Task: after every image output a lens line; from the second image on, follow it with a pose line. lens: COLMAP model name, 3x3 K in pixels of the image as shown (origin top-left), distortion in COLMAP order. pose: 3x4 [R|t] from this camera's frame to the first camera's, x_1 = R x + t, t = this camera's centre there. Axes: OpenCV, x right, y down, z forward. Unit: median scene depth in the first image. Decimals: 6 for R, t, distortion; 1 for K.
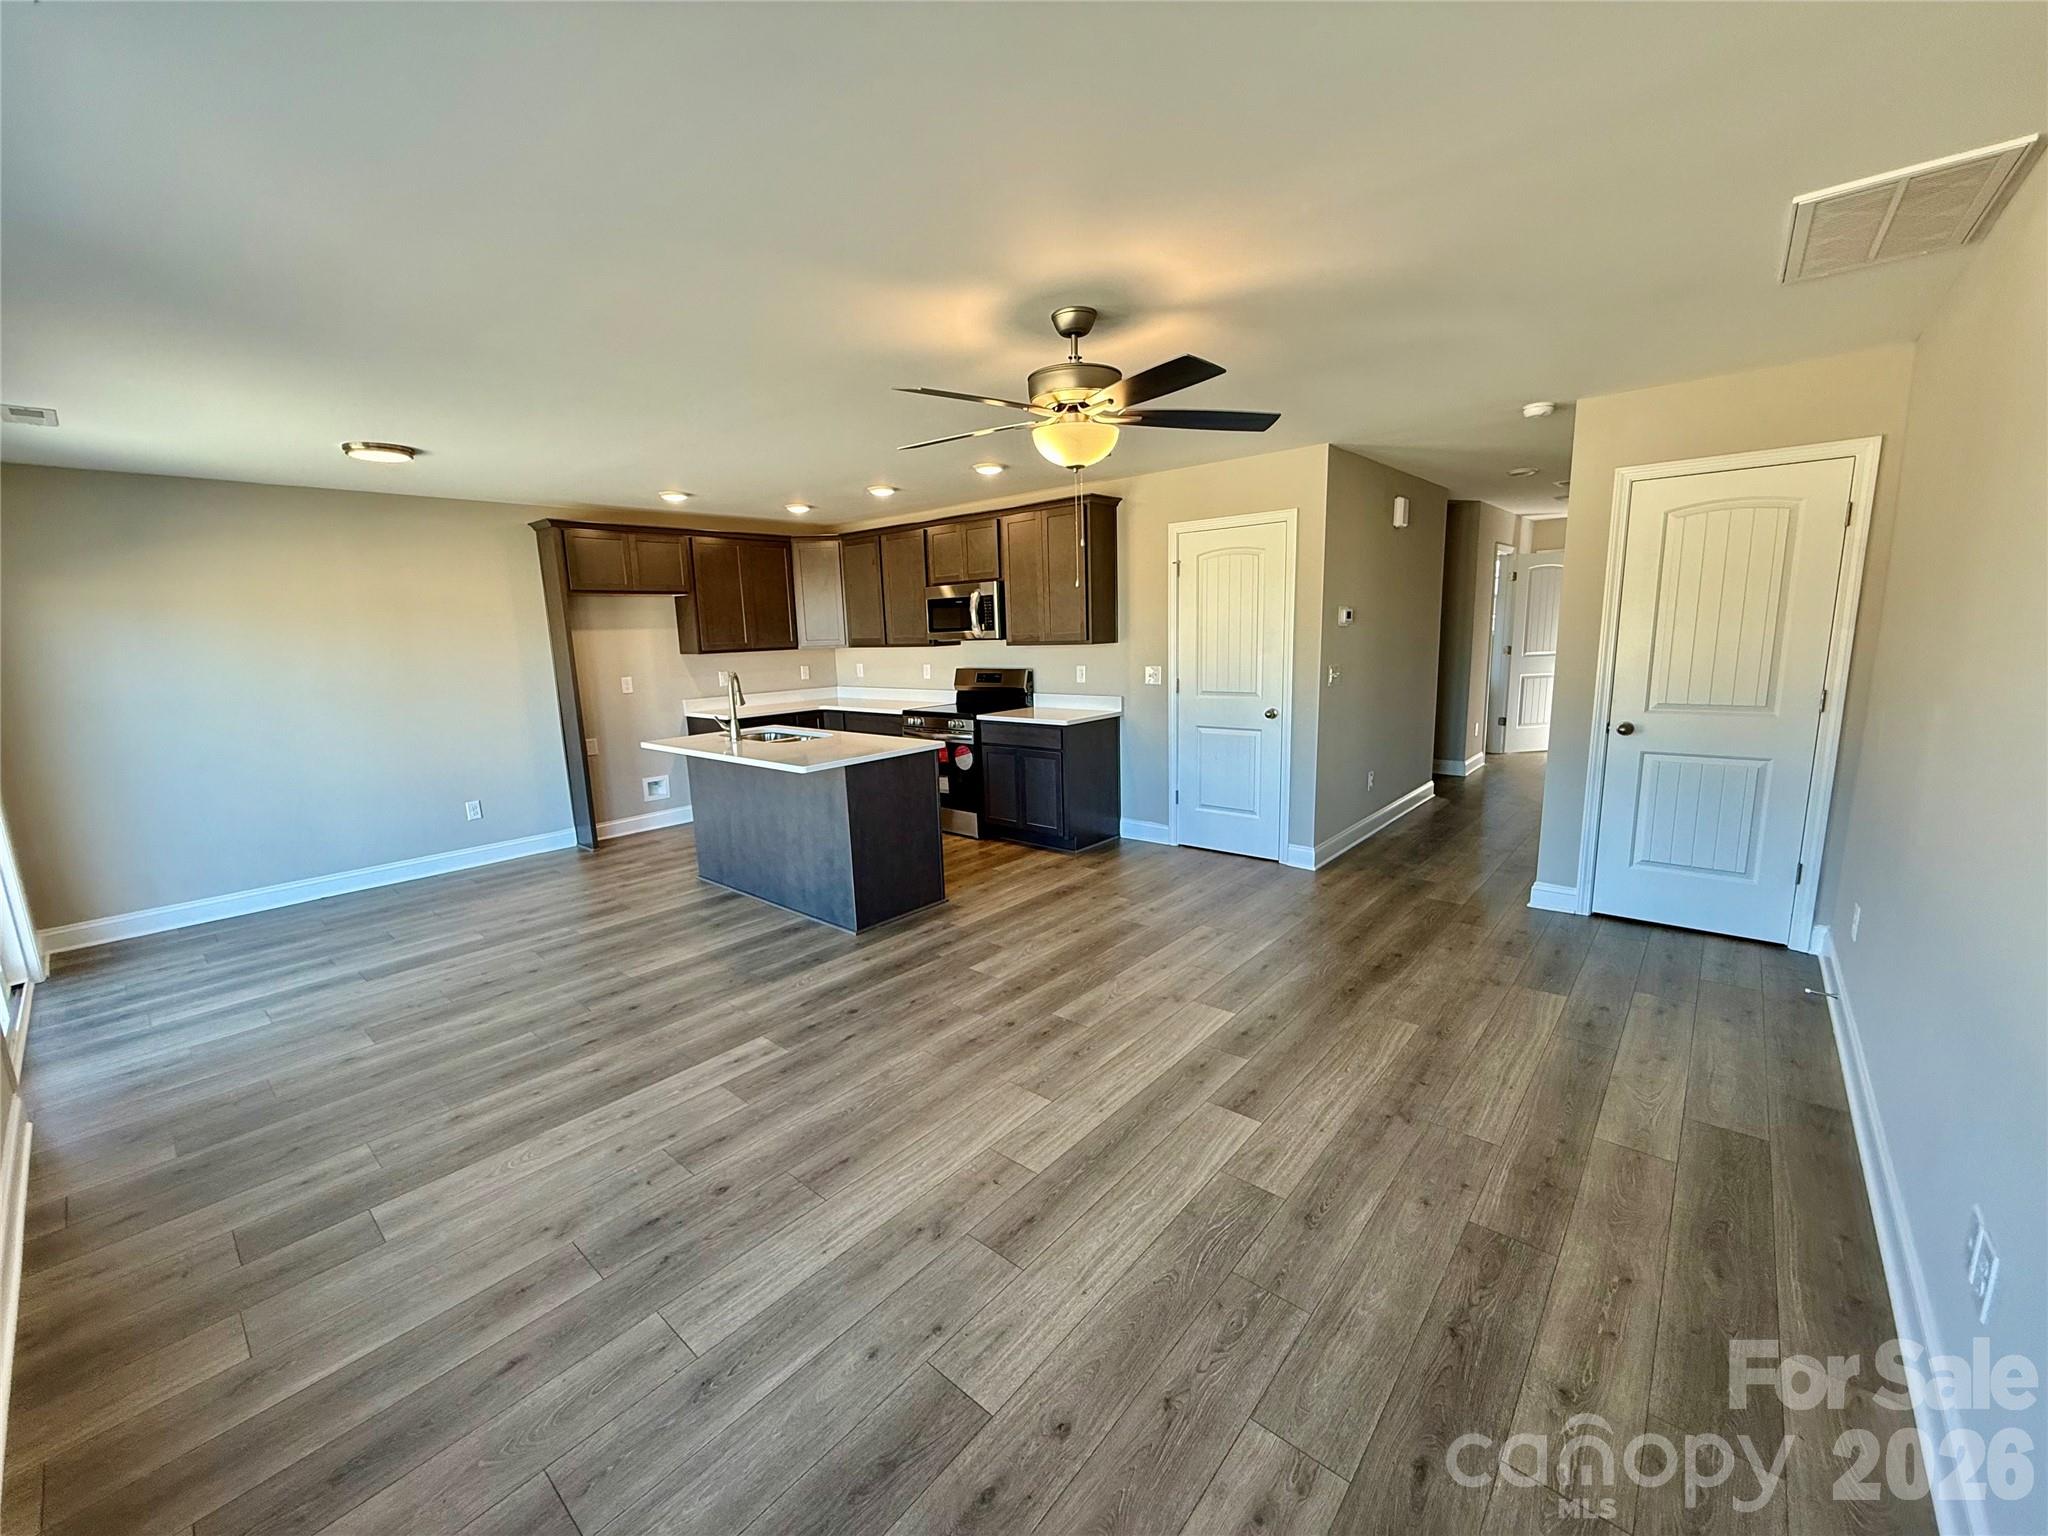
lens RADIAL K [[814.1, 0, 1016.9], [0, 814.1, 771.0], [0, 0, 1]] dist [0.000315, -0.000399]
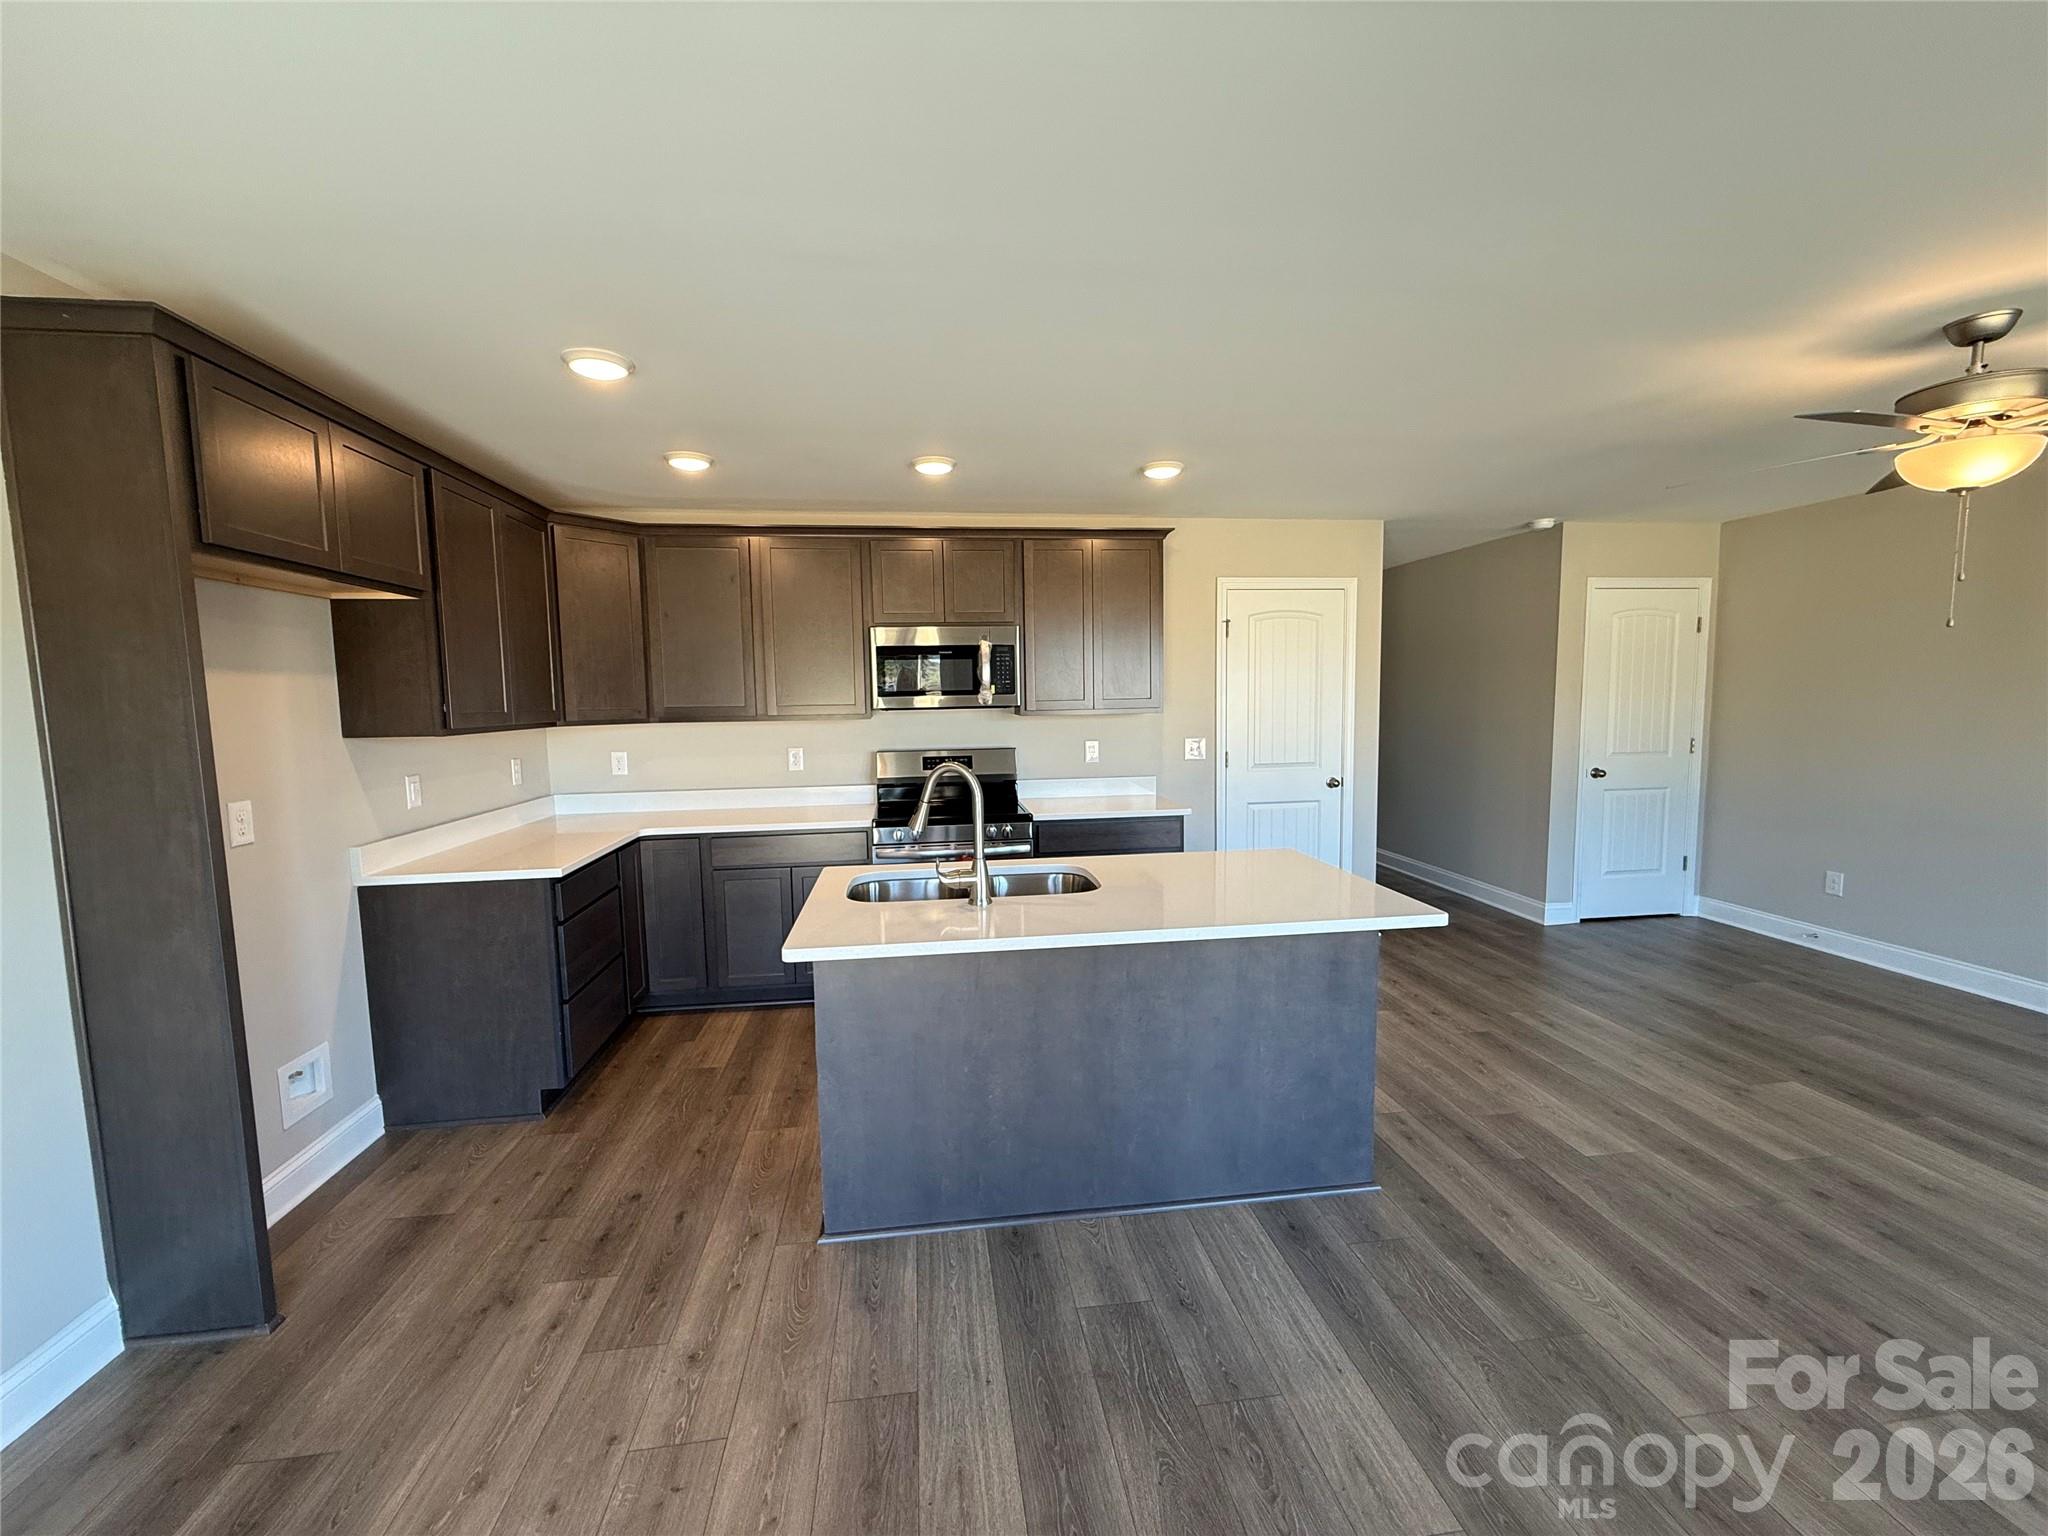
lens RADIAL K [[814.1, 0, 1016.9], [0, 814.1, 771.0], [0, 0, 1]] dist [0.000315, -0.000399]
pose [[0.663826, -0.048042, 0.746343, -0.969416], [0.126373, 0.990790, -0.048624, -0.124529], [-0.737133, 0.126595, 0.663783, 0.930574]]
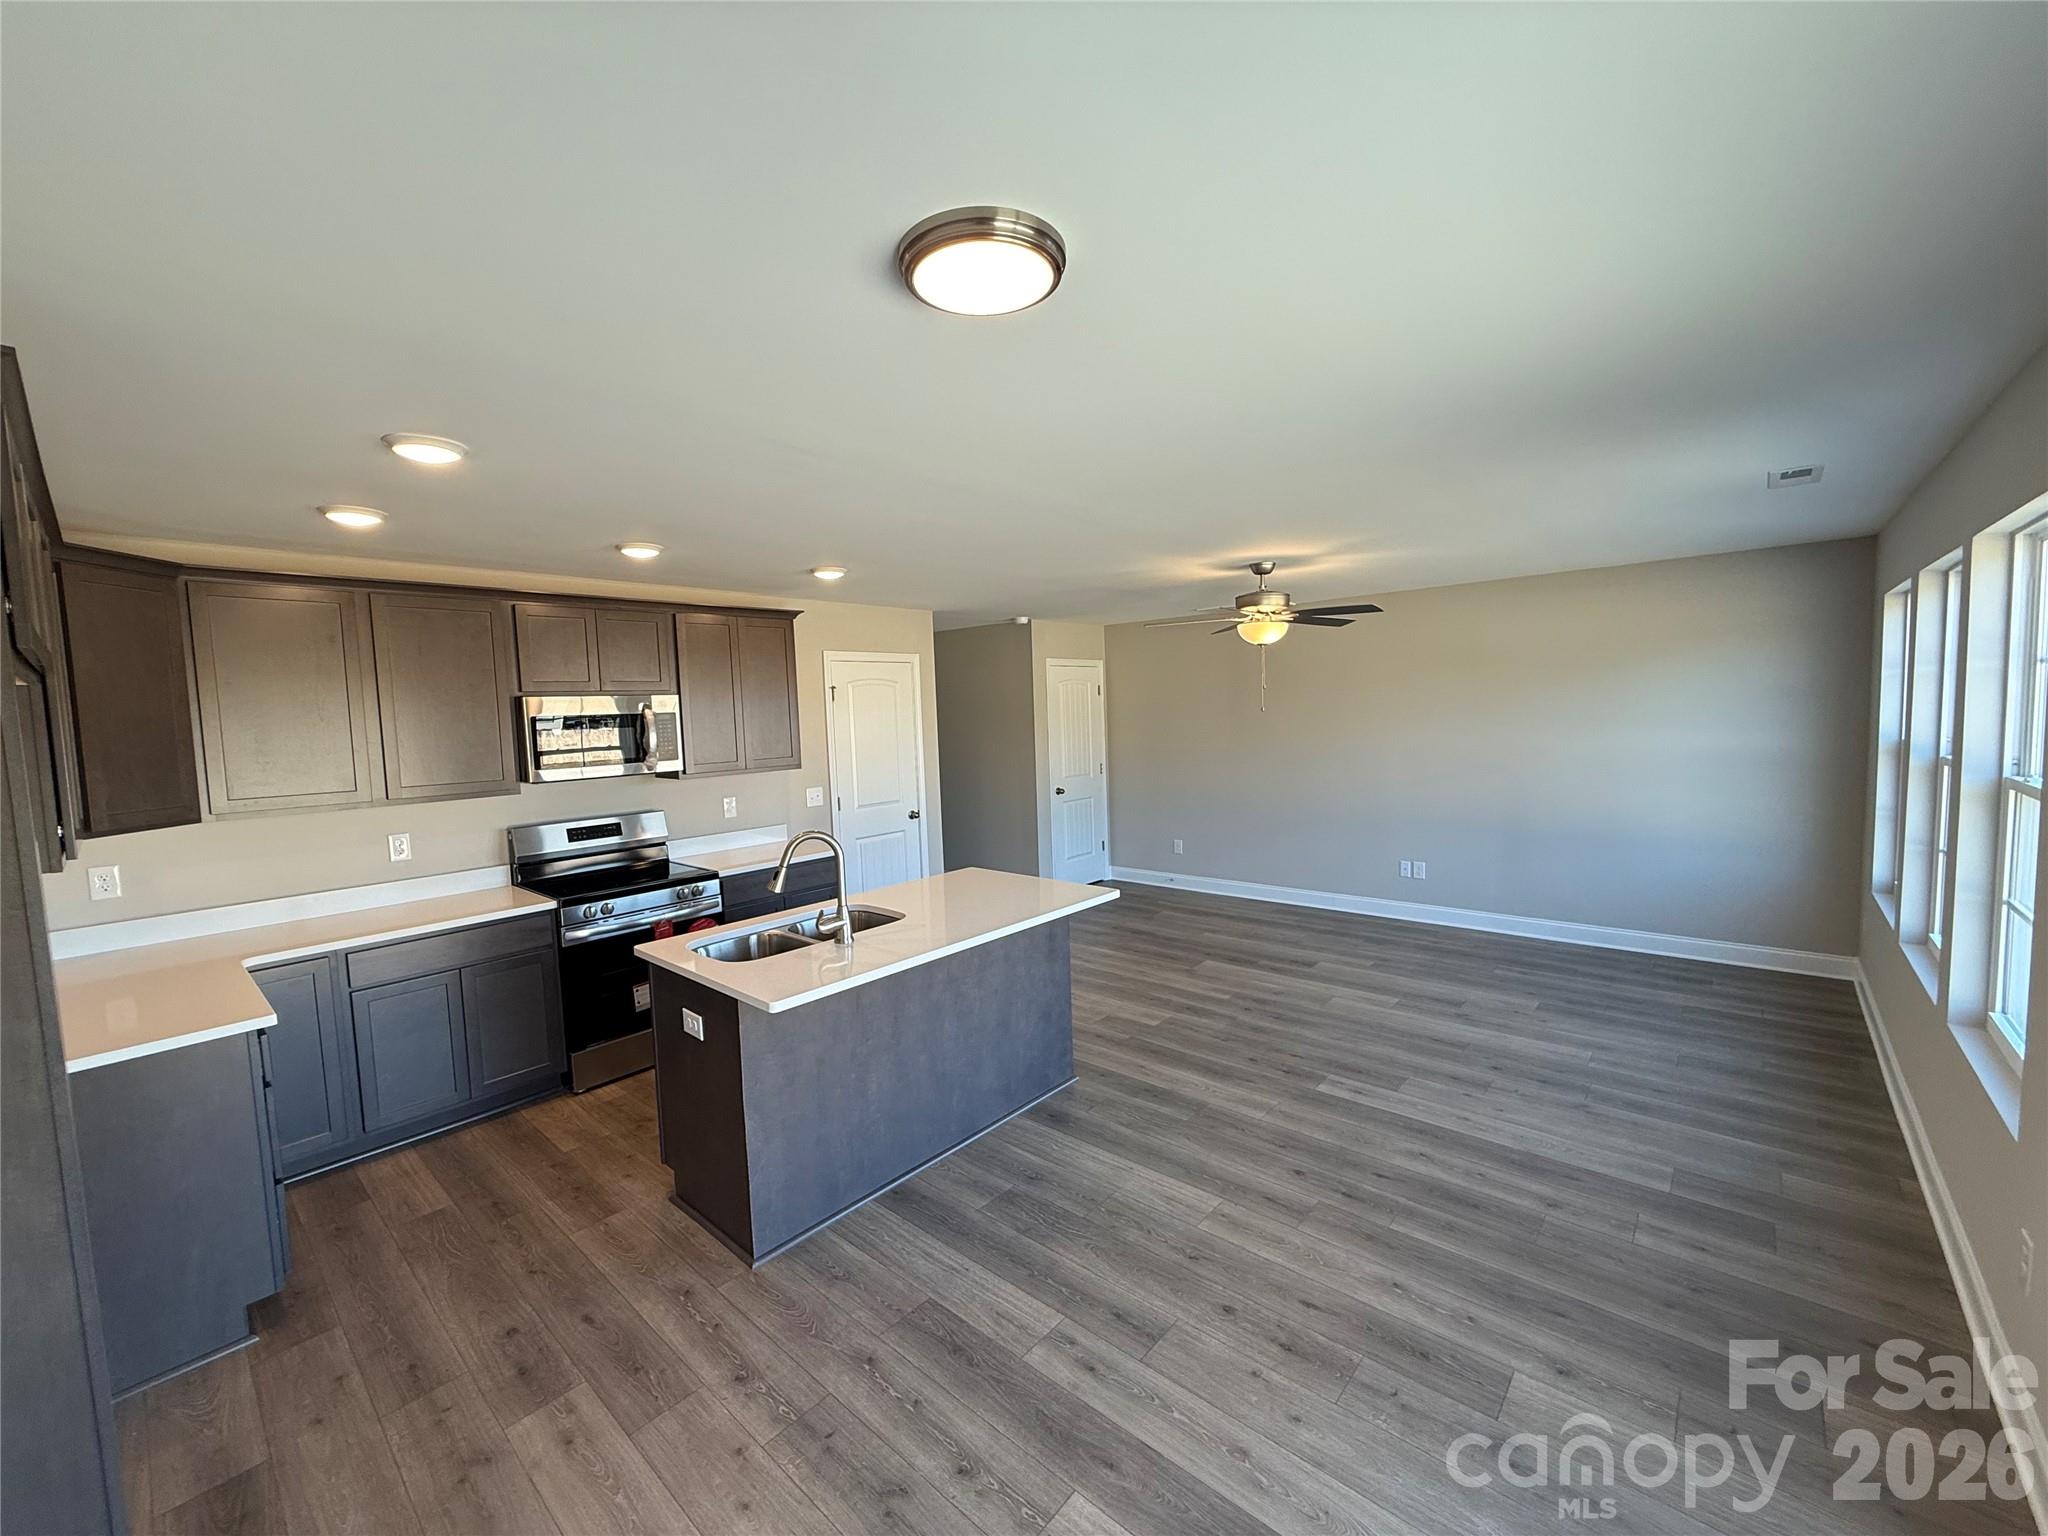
lens RADIAL K [[813.8, 0, 1017.1], [0, 813.8, 770.6], [0, 0, 1]] dist [0.000269, 0.000035]
pose [[0.014676, -0.043313, 0.998954, -1.321568], [0.209184, 0.977087, 0.039291, -0.221393], [-0.977766, 0.208388, 0.023400, 1.185558]]
